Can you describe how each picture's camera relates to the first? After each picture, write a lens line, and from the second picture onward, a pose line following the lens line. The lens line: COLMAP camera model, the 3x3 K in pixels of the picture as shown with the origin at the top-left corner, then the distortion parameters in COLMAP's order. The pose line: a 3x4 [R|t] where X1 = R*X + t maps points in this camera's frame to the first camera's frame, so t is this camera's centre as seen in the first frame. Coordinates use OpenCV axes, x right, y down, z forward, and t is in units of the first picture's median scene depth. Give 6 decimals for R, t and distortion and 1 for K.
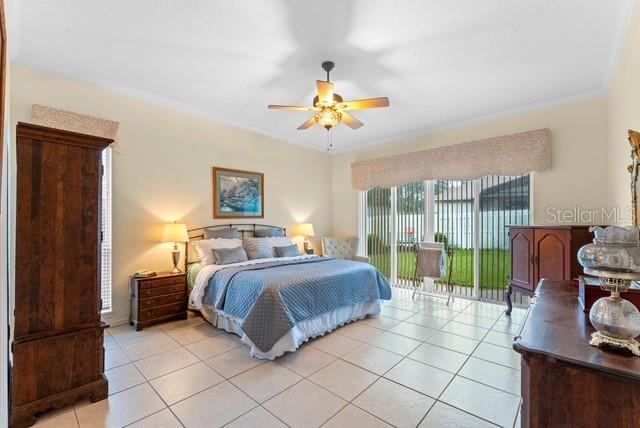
lens RADIAL K [[276.6, 0, 320.0], [0, 276.6, 217.7], [0, 0, 1]] dist [0.004141, 0.000034]
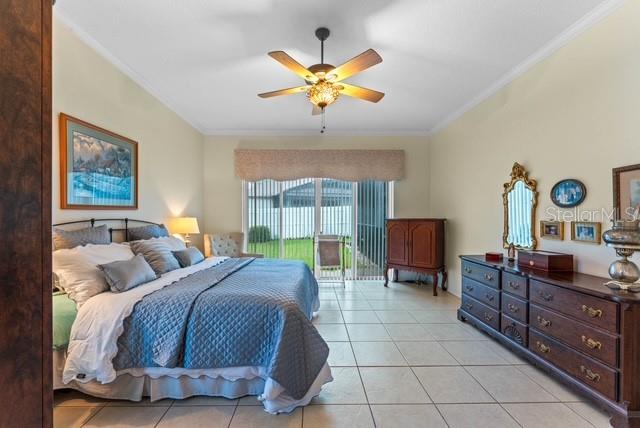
lens RADIAL K [[262.0, 0, 318.3], [0, 262.0, 214.4], [0, 0, 1]] dist [-0.001512, 0.000380]
pose [[0.724442, 0.005676, 0.689312, -0.333742], [-0.012518, 0.999910, 0.004923, 0.004178], [-0.689222, -0.012196, 0.724448, 0.256447]]
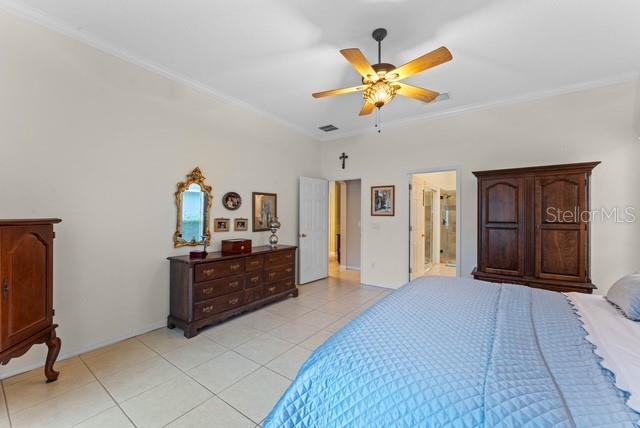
lens RADIAL K [[262.0, 0, 316.0], [0, 262.0, 215.4], [0, 0, 1]] dist [-0.001512, 0.000380]
pose [[-0.996100, -0.007343, -0.087921, 0.167355], [-0.005998, 0.999861, -0.015559, 0.014417], [0.088023, -0.014971, -0.996006, 1.083057]]
